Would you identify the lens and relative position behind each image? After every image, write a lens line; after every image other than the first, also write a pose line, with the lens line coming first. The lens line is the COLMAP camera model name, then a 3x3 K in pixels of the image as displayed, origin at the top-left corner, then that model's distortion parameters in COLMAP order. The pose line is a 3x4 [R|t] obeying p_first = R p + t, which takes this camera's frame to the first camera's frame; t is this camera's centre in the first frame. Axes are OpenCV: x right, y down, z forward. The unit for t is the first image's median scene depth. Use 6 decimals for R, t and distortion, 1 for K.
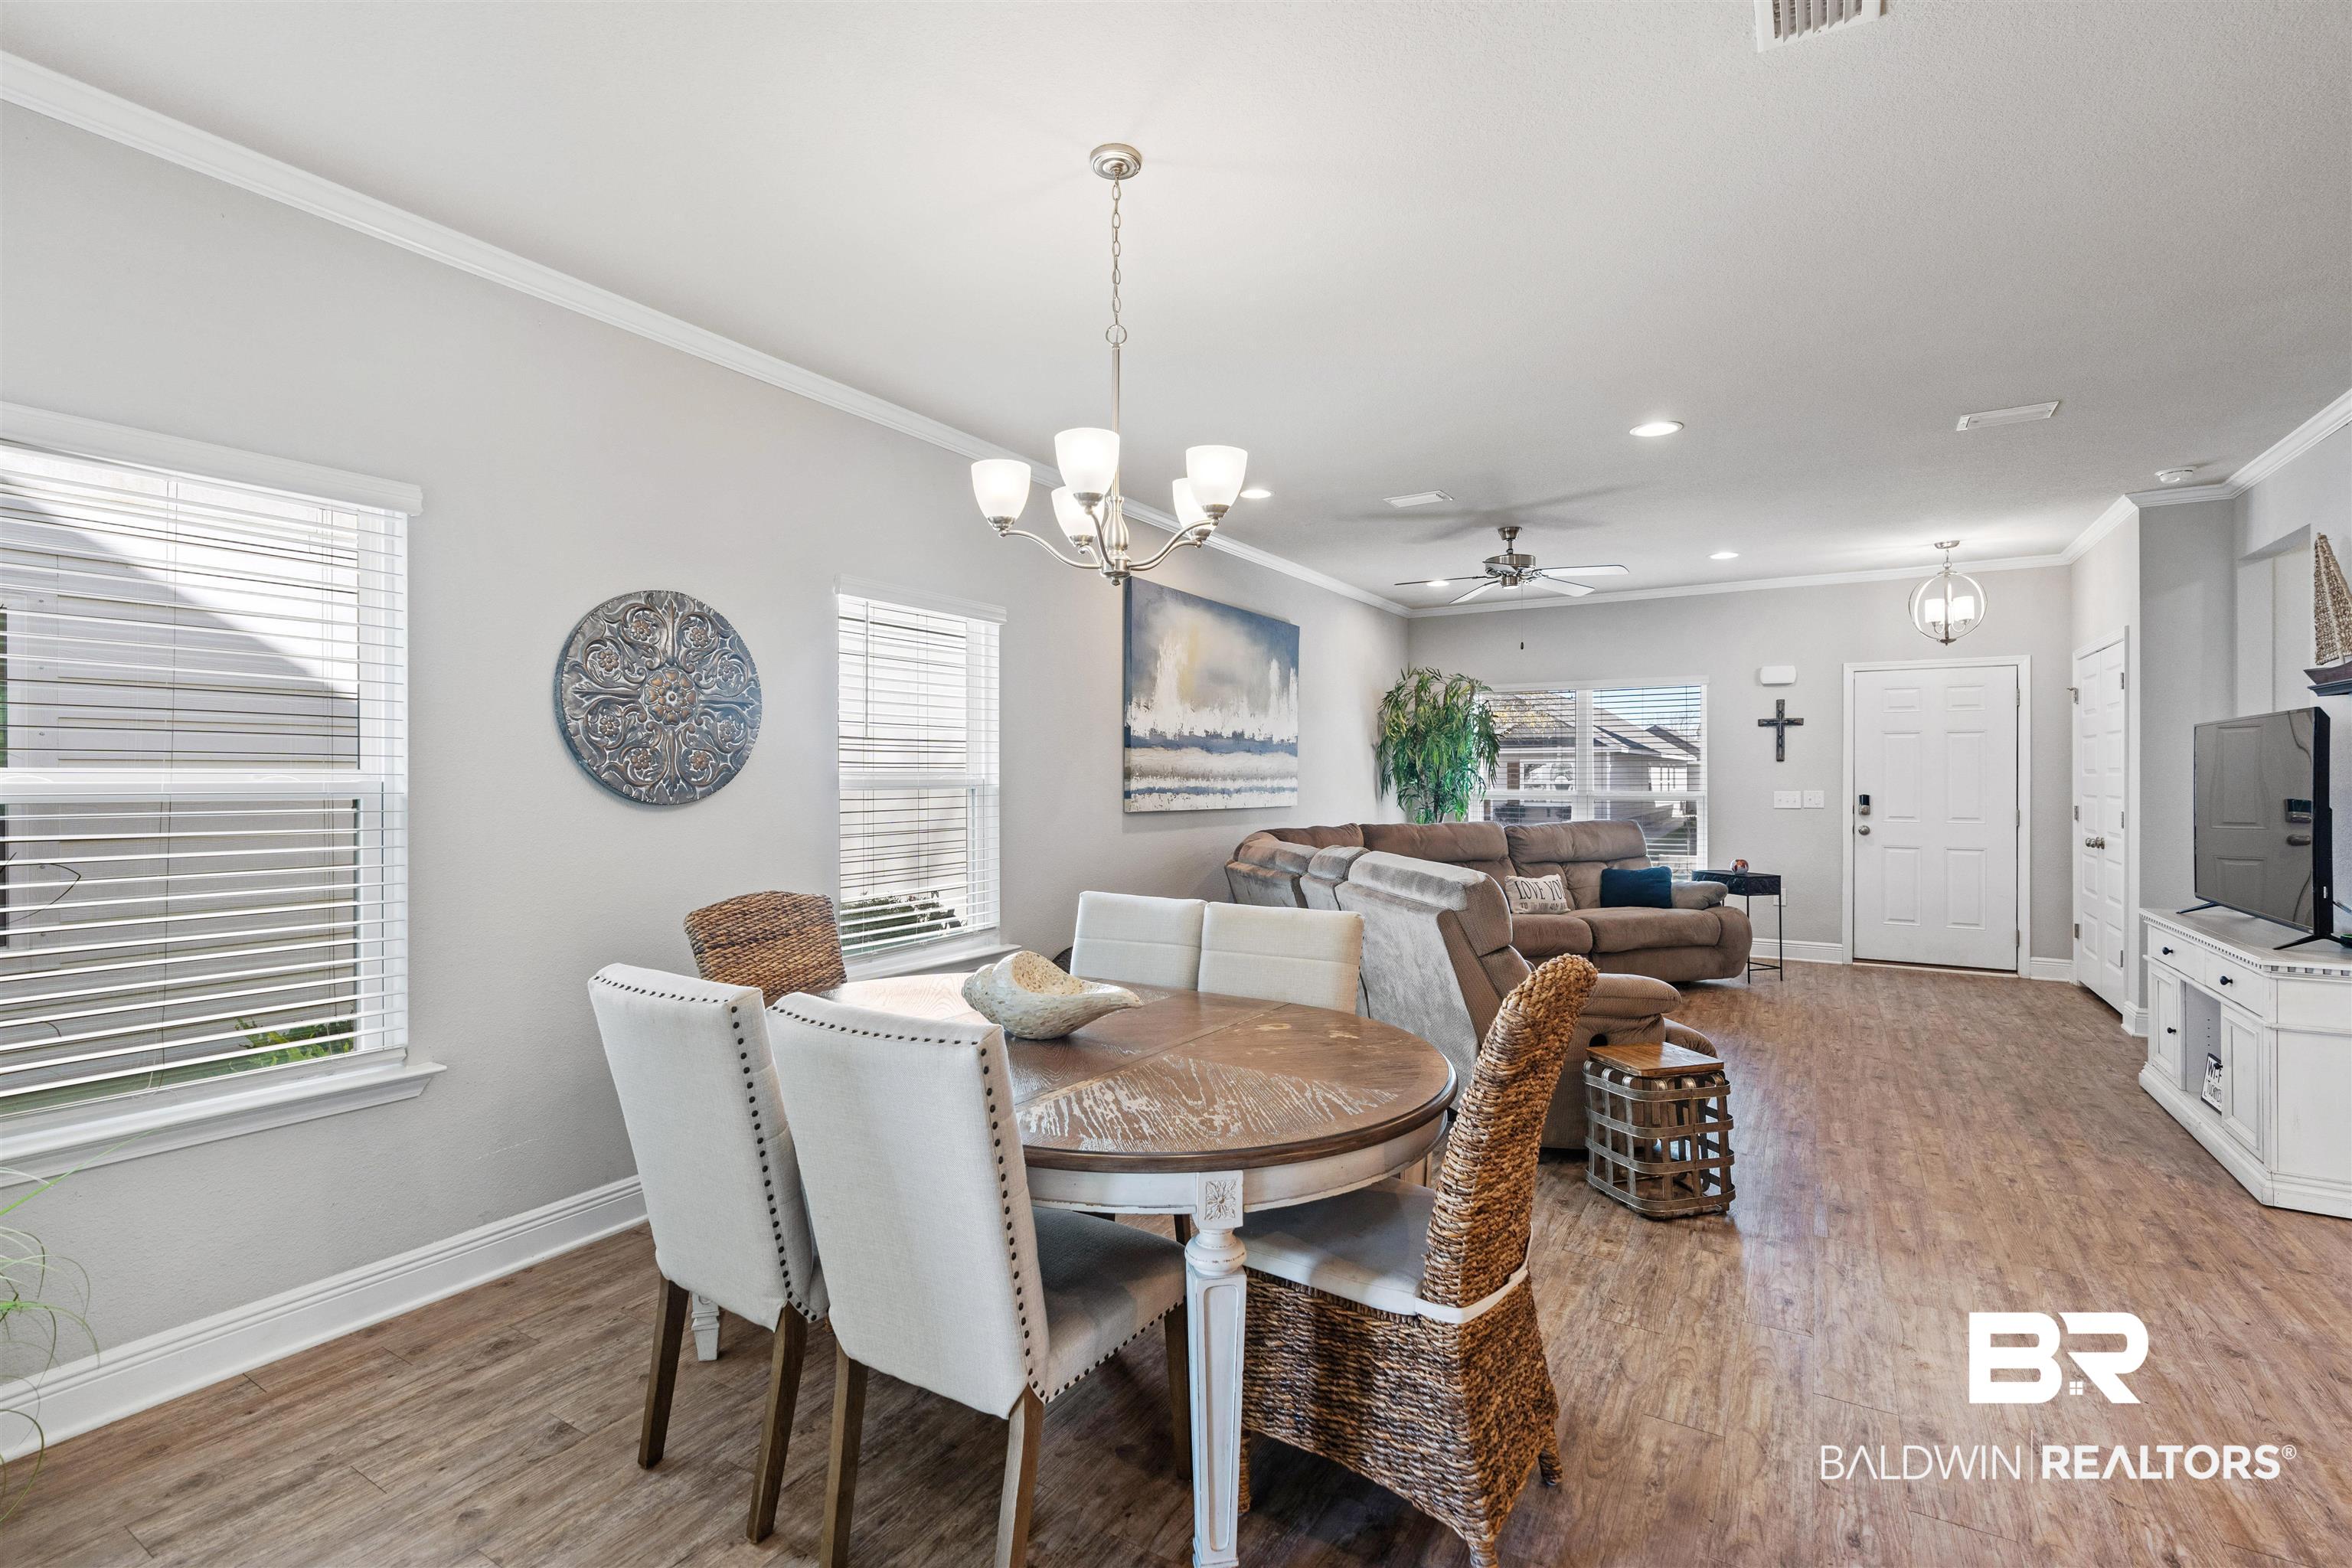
lens RADIAL K [[1052.5, 0, 1163.8], [0, 1052.5, 778.5], [0, 0, 1]] dist [-0.008571, 0.003171]
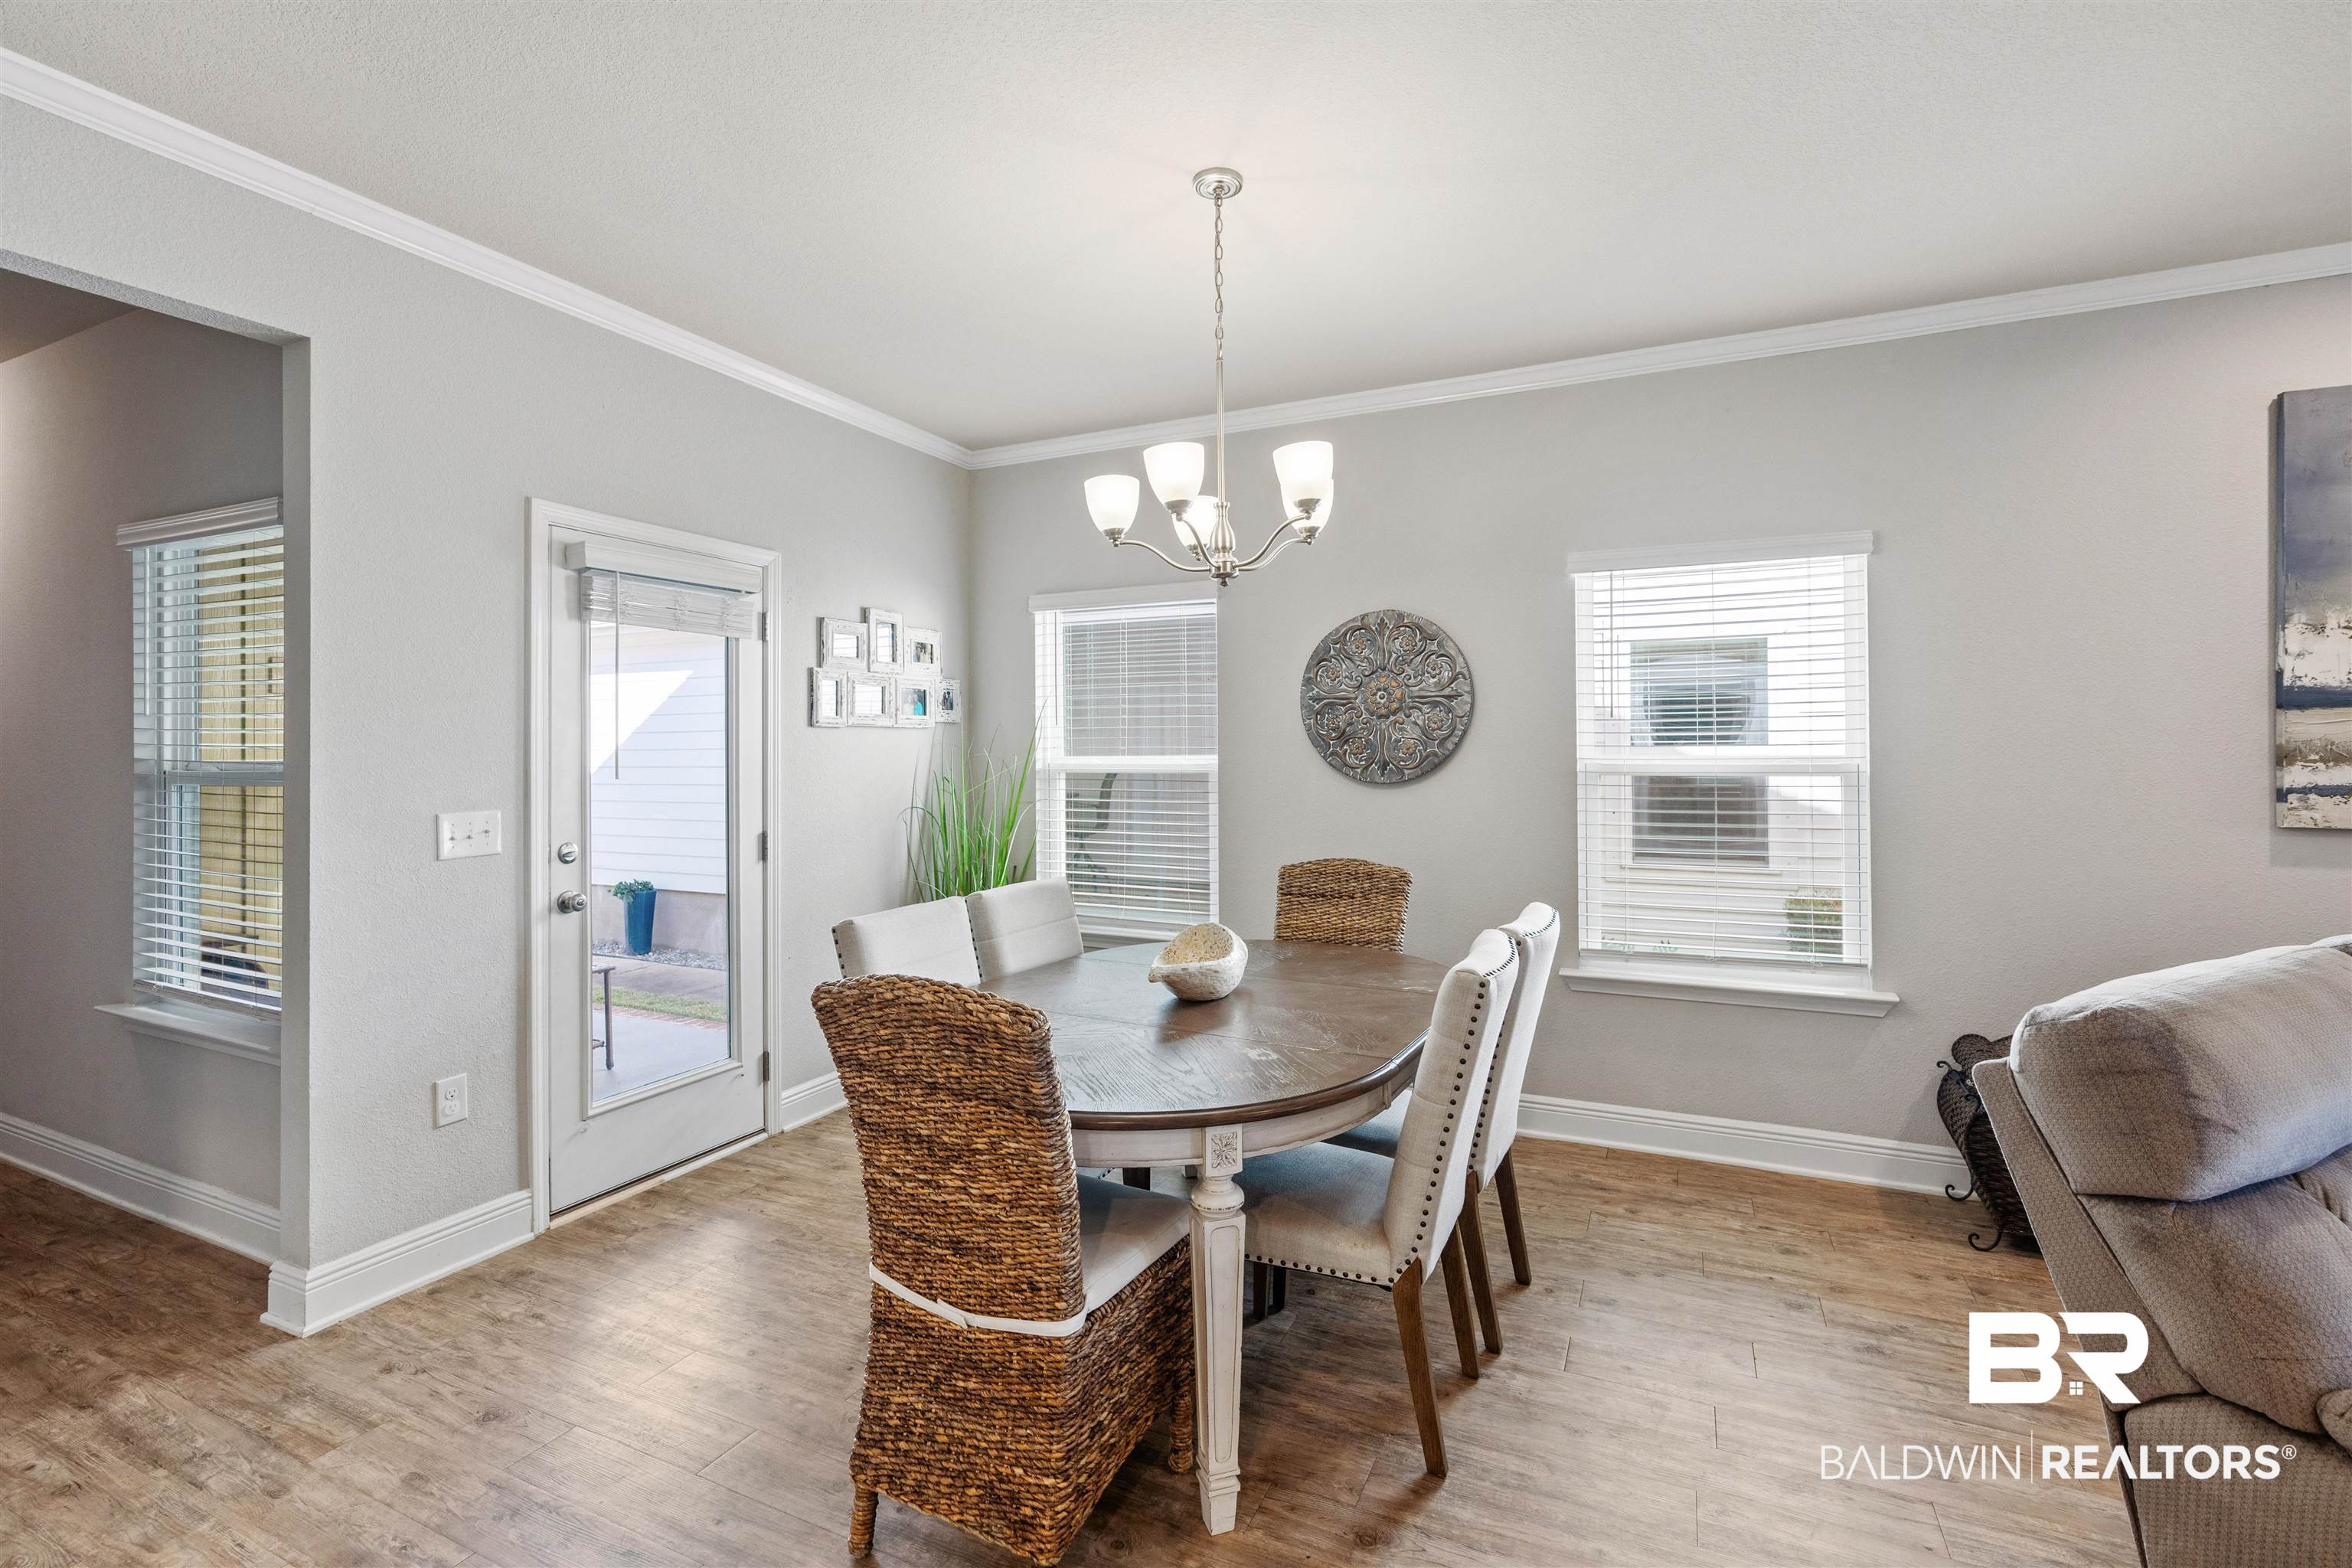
lens RADIAL K [[1052.5, 0, 1170.2], [0, 1052.5, 741.6], [0, 0, 1]] dist [-0.008571, 0.003171]
pose [[0.117944, -0.005653, -0.993004, 0.431381], [0.002207, 0.999983, -0.005431, -0.010593], [0.993018, -0.001551, 0.117954, 0.359598]]
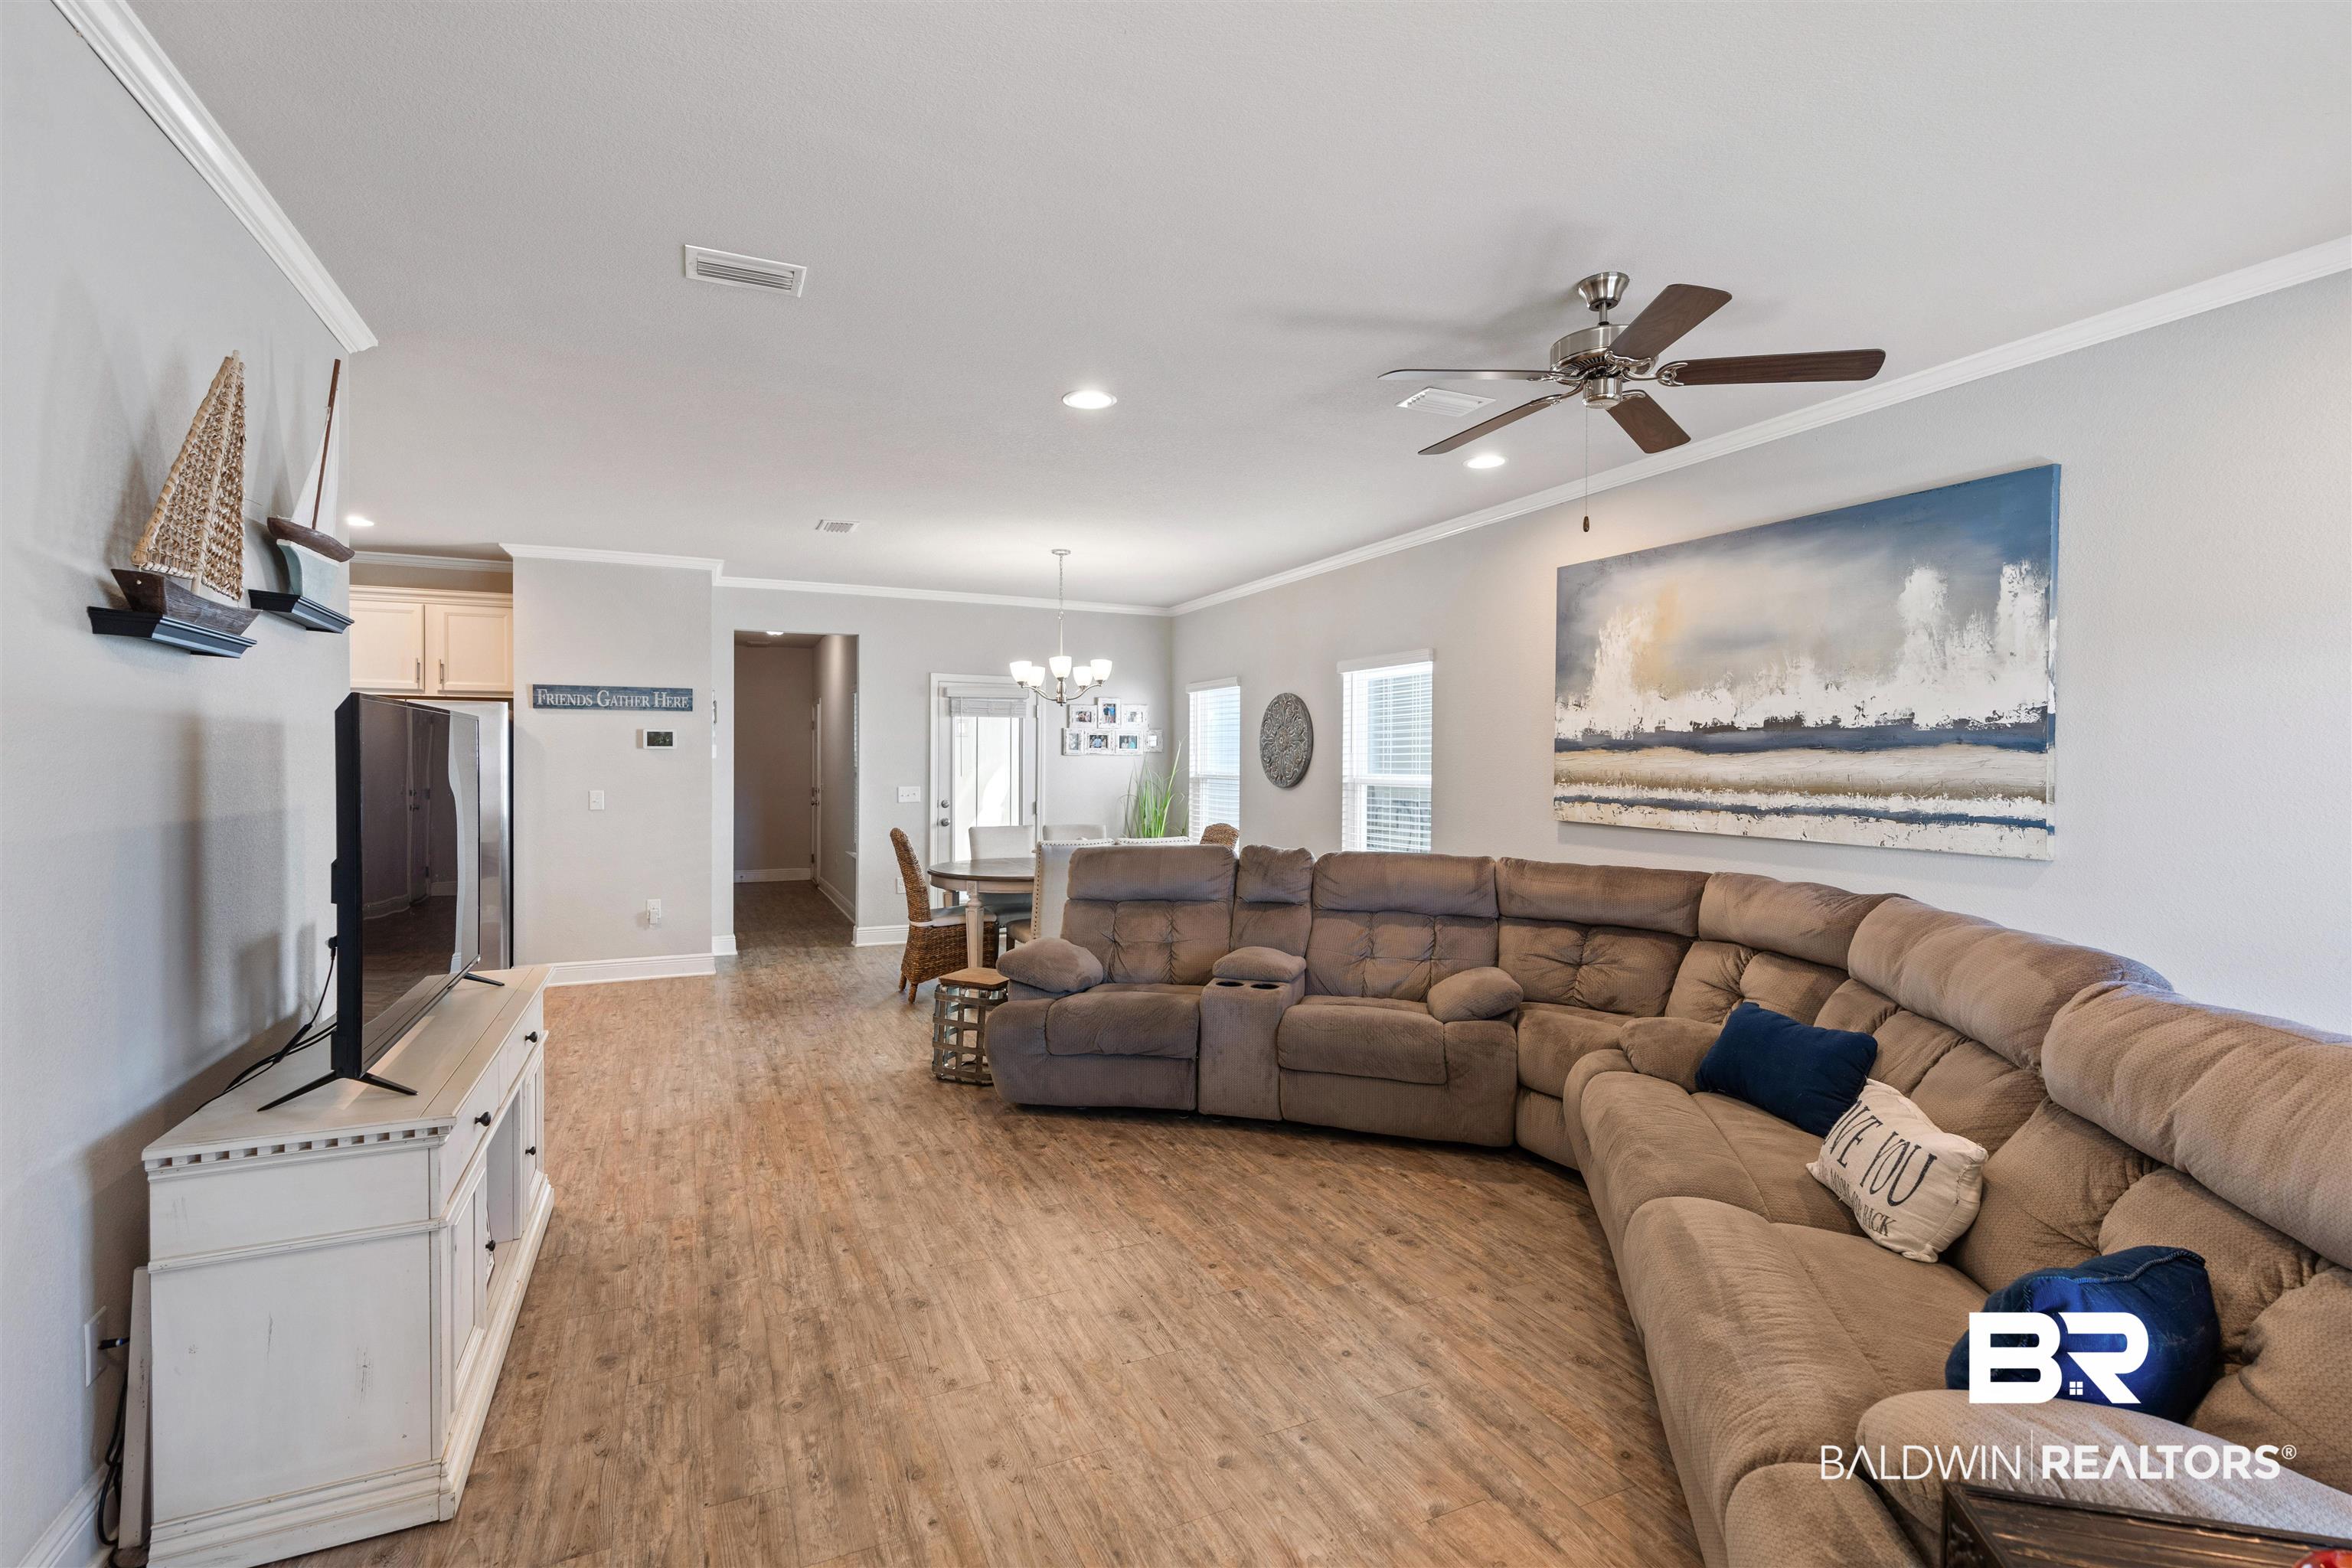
lens RADIAL K [[1052.5, 0, 1170.2], [0, 1052.5, 762.8], [0, 0, 1]] dist [-0.008571, 0.003171]
pose [[-0.547780, -0.002046, -0.836620, 0.924007], [-0.007160, 0.999972, 0.002242, -0.018801], [0.836592, 0.007218, -0.547779, 1.208538]]
